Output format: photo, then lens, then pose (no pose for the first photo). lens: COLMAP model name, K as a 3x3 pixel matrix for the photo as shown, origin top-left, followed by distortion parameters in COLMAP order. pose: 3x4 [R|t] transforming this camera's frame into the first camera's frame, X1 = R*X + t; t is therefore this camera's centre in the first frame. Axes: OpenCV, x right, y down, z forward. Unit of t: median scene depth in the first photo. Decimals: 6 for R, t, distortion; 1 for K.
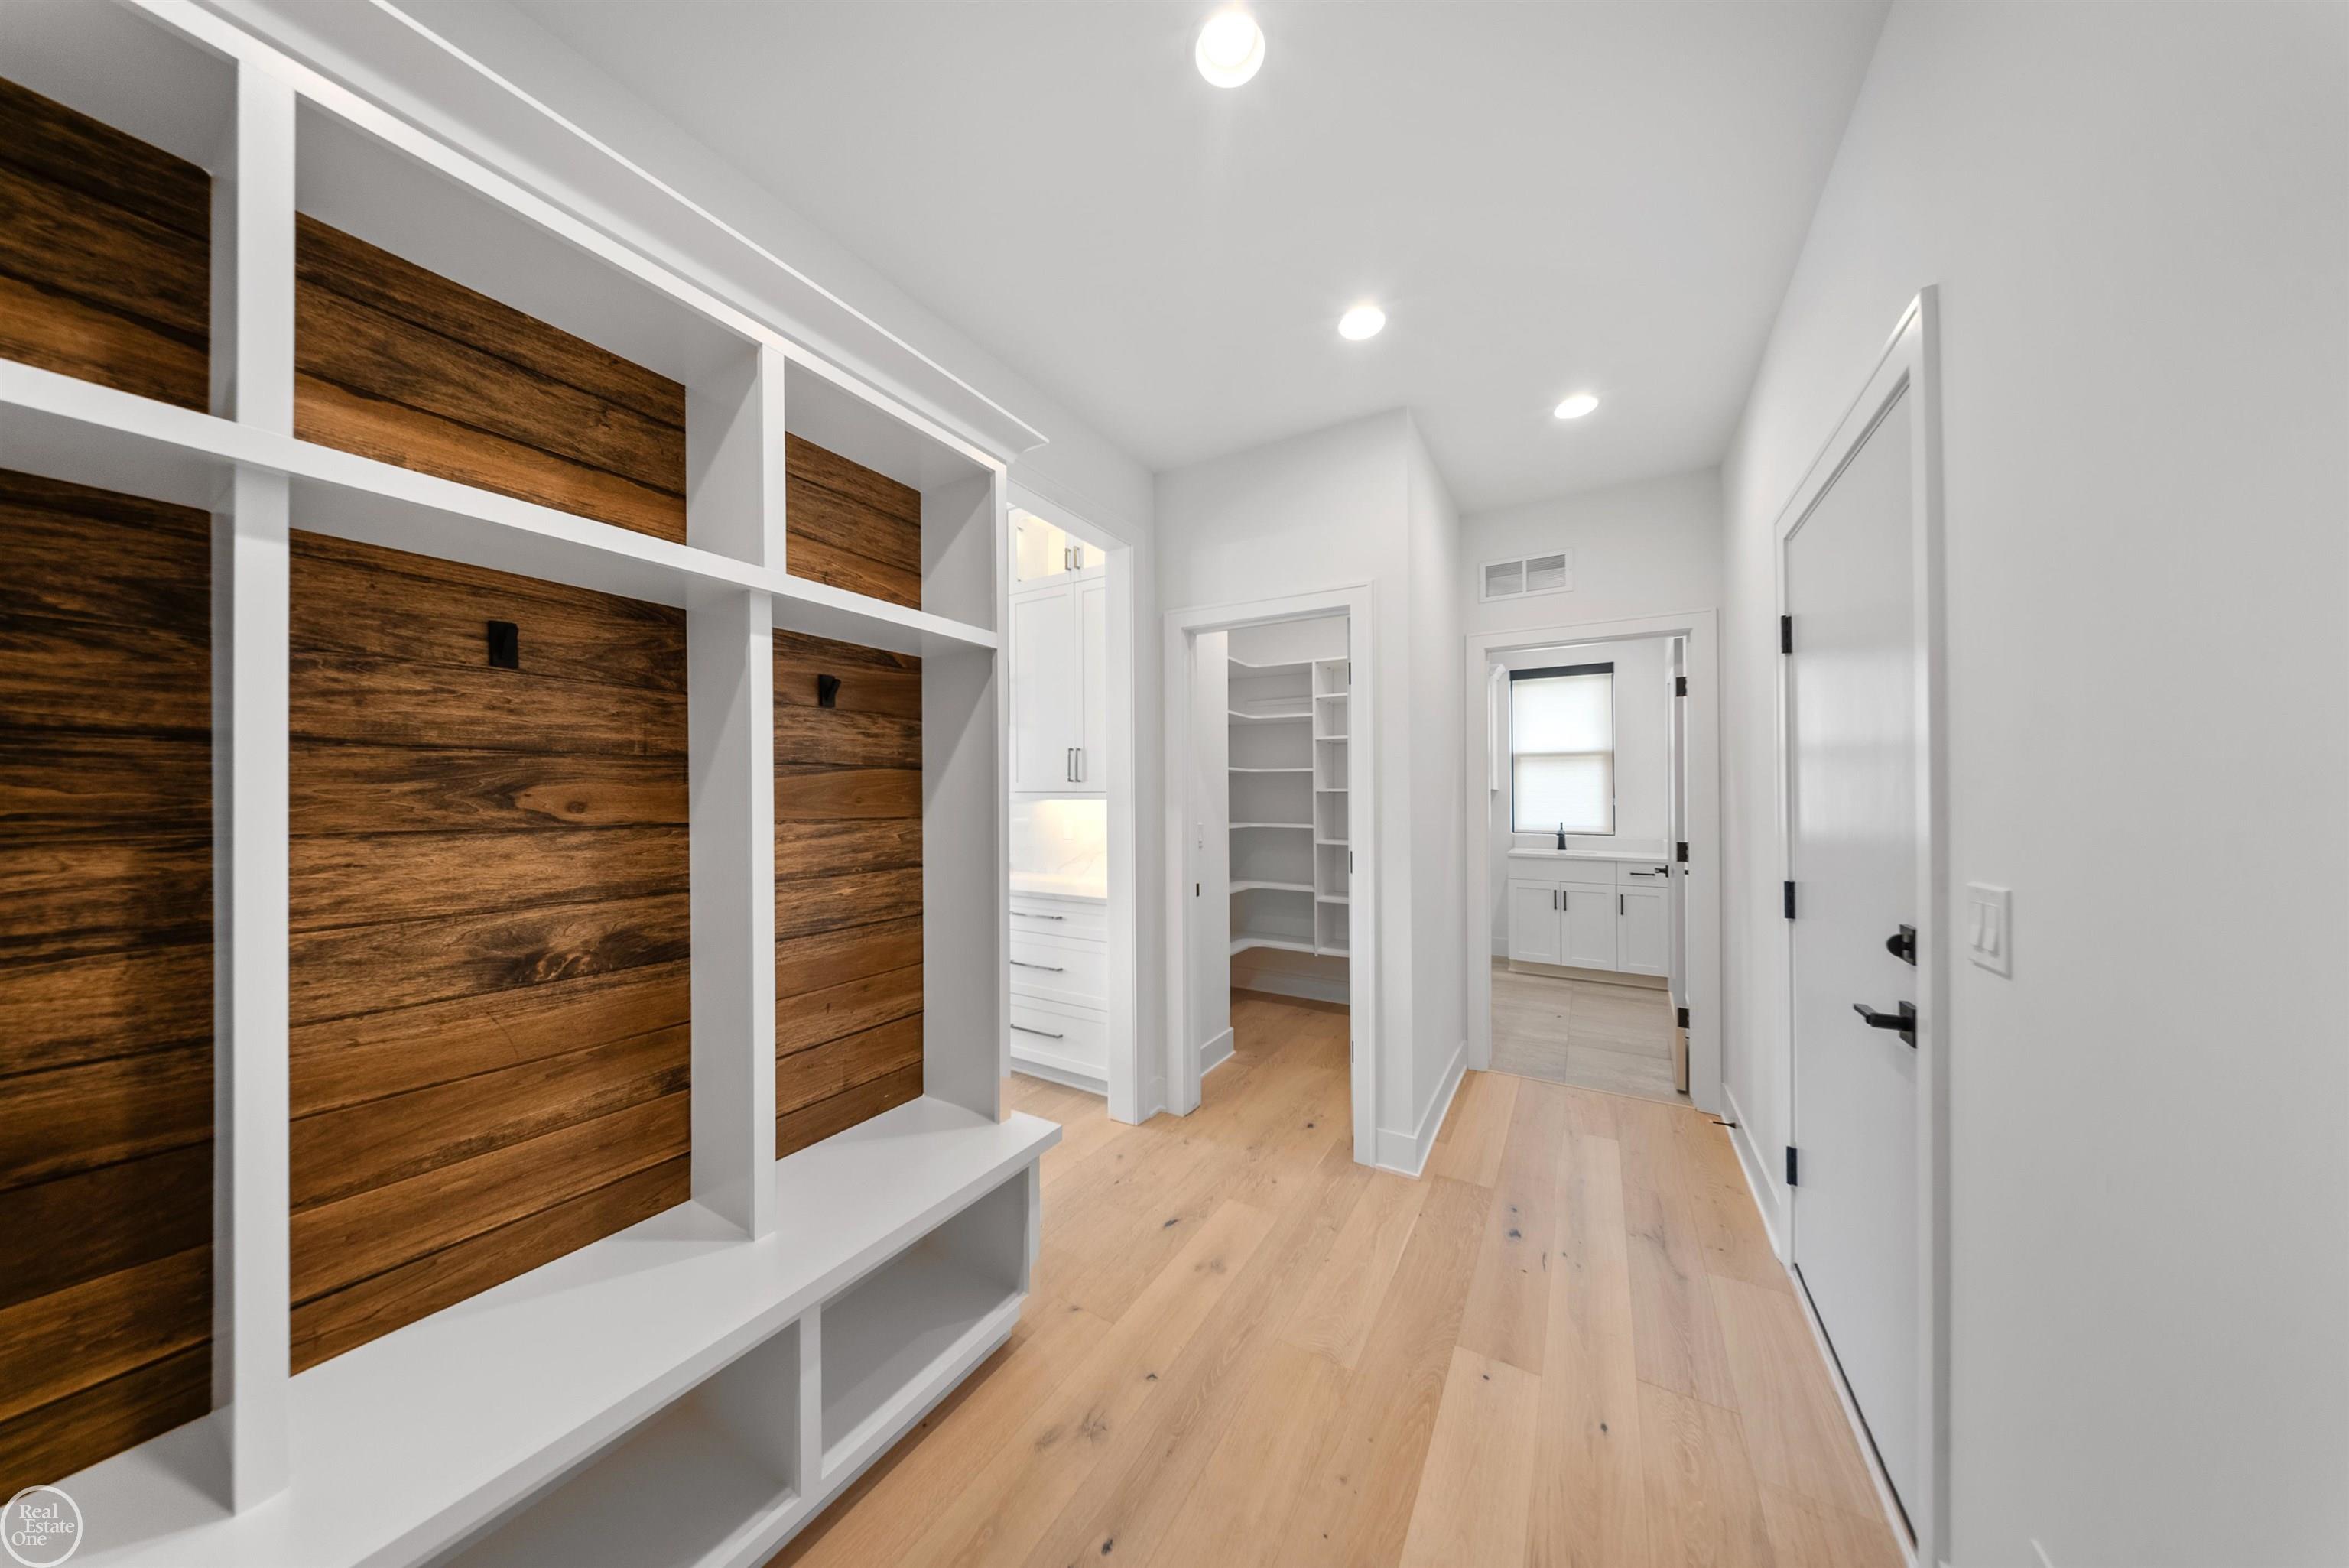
lens RADIAL K [[692.6, 0, 1173.8], [0, 692.6, 783.5], [0, 0, 1]] dist [-0.002967, -0.000579]
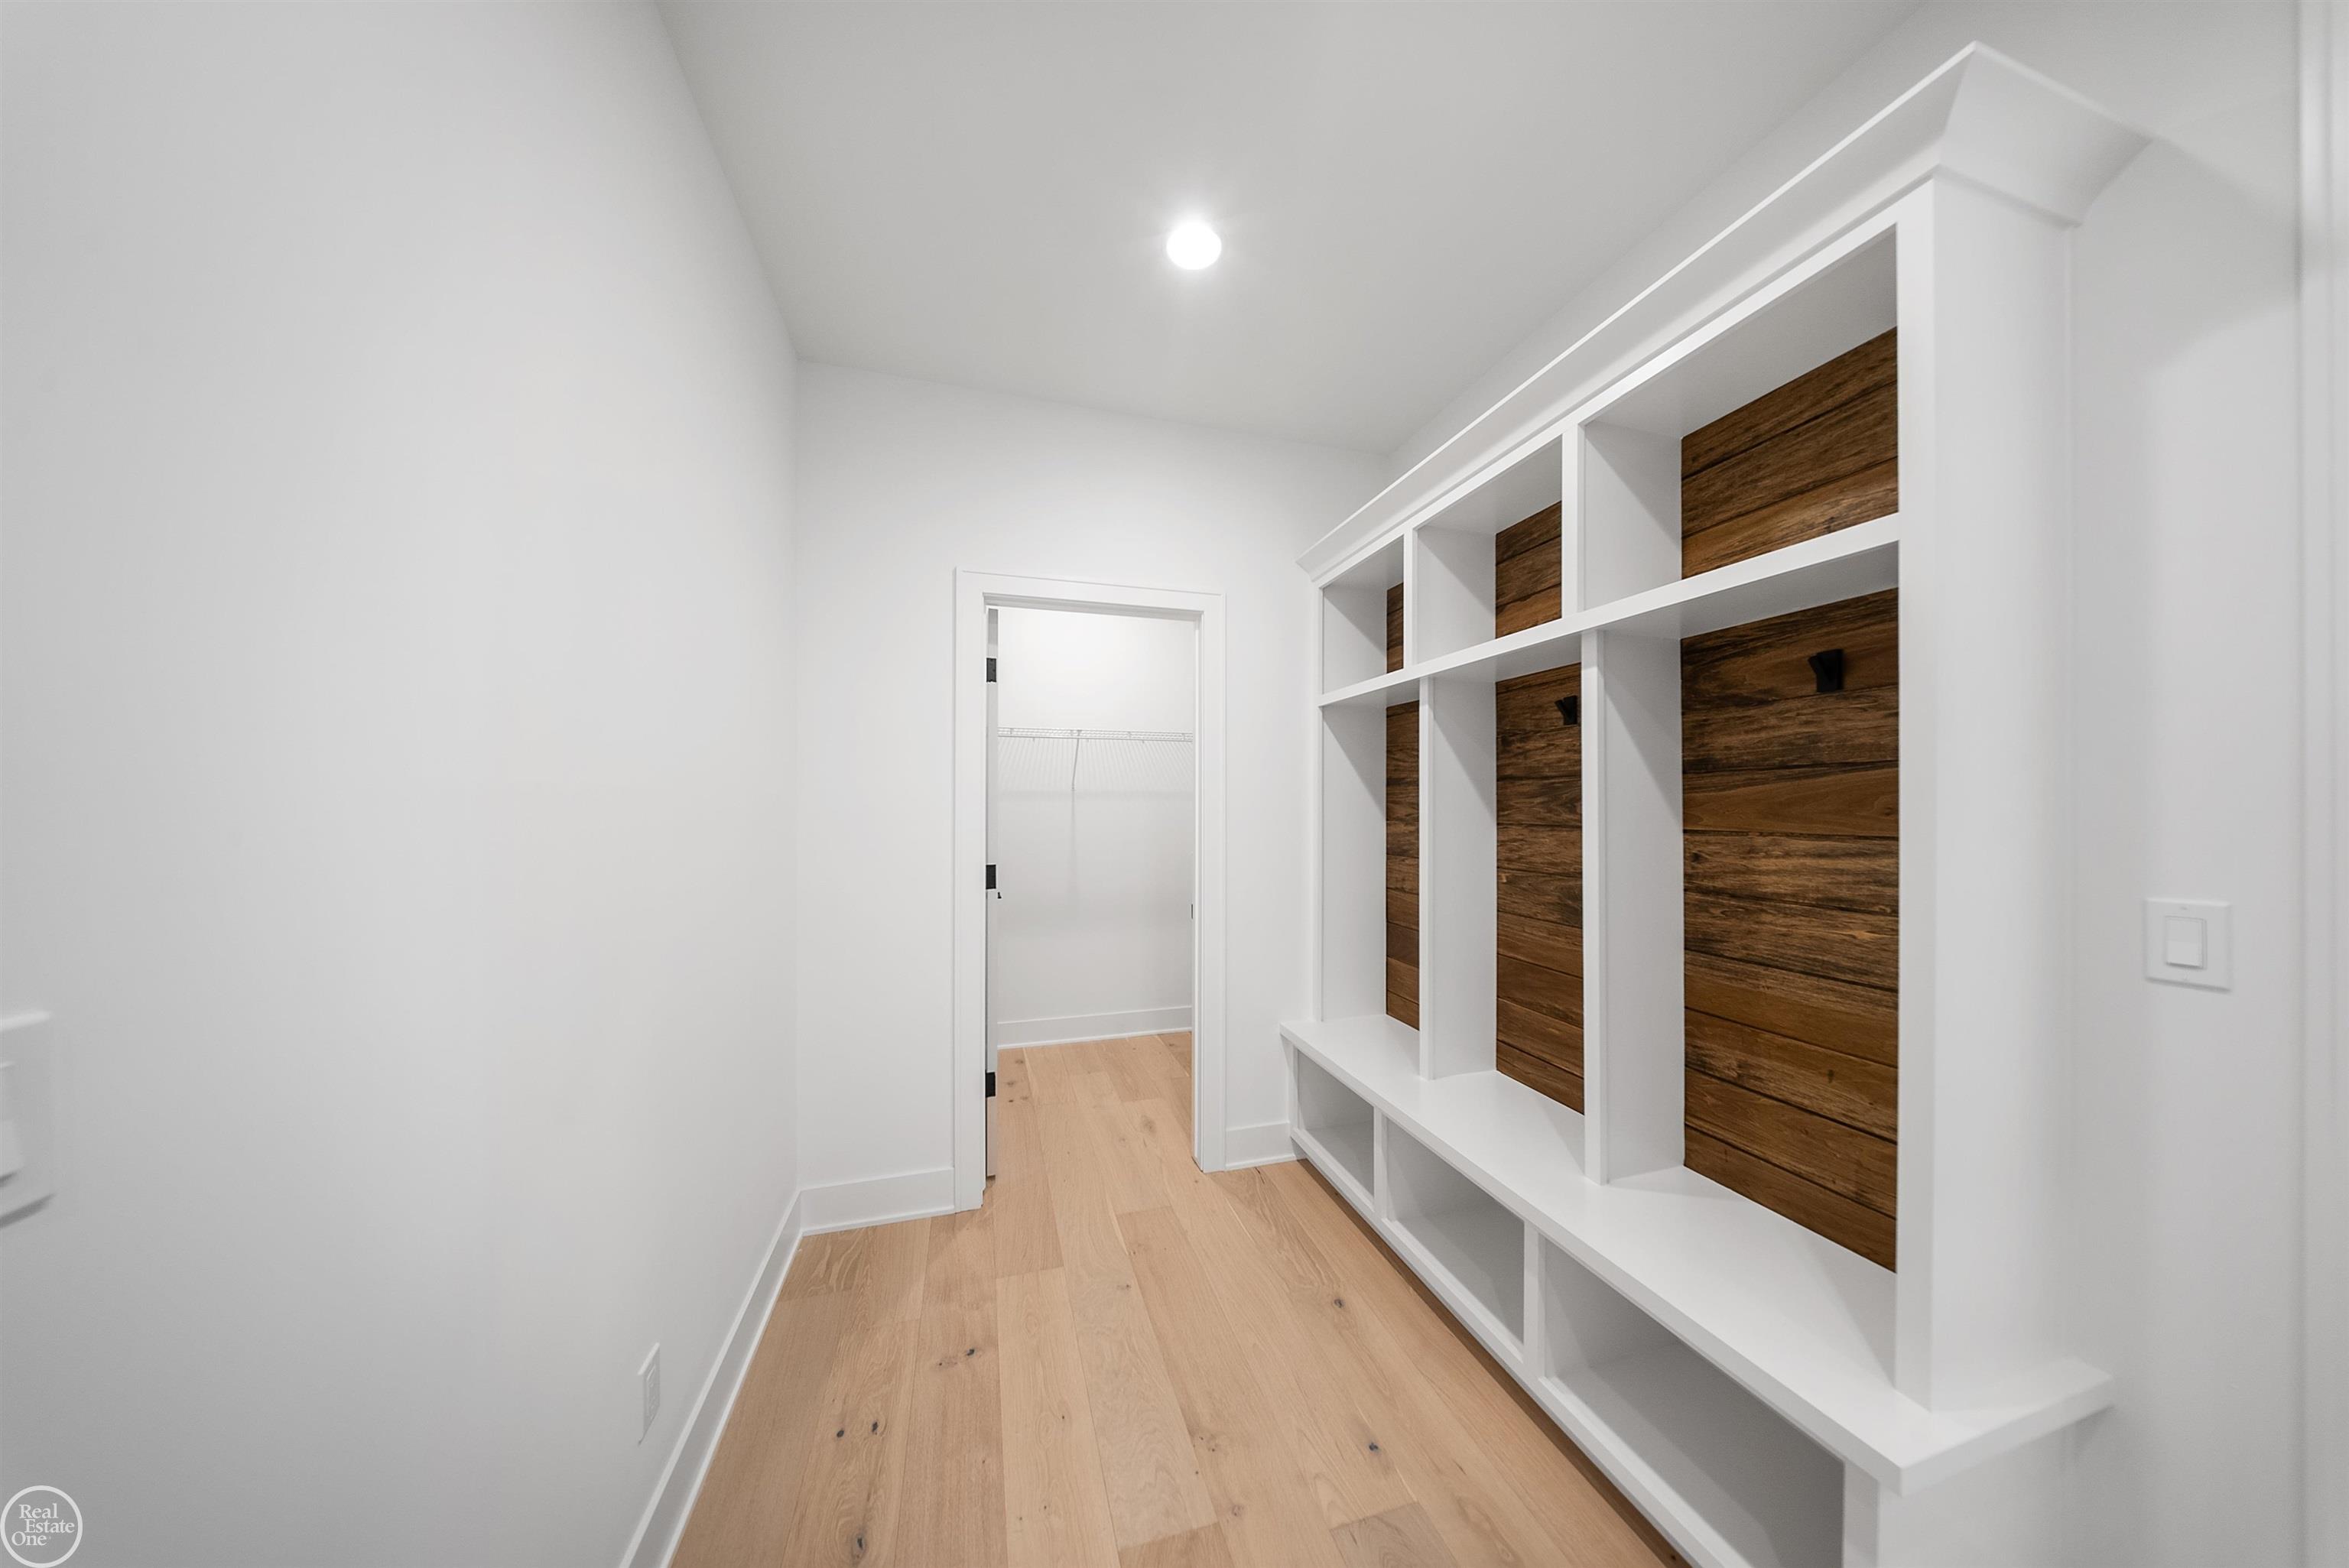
lens RADIAL K [[692.6, 0, 1178.5], [0, 692.6, 801.4], [0, 0, 1]] dist [-0.002967, -0.000579]
pose [[-0.680842, -0.003144, -0.732423, 0.618331], [0.013541, 0.999766, -0.016879, 0.018212], [0.732305, -0.021409, -0.680640, 1.073186]]
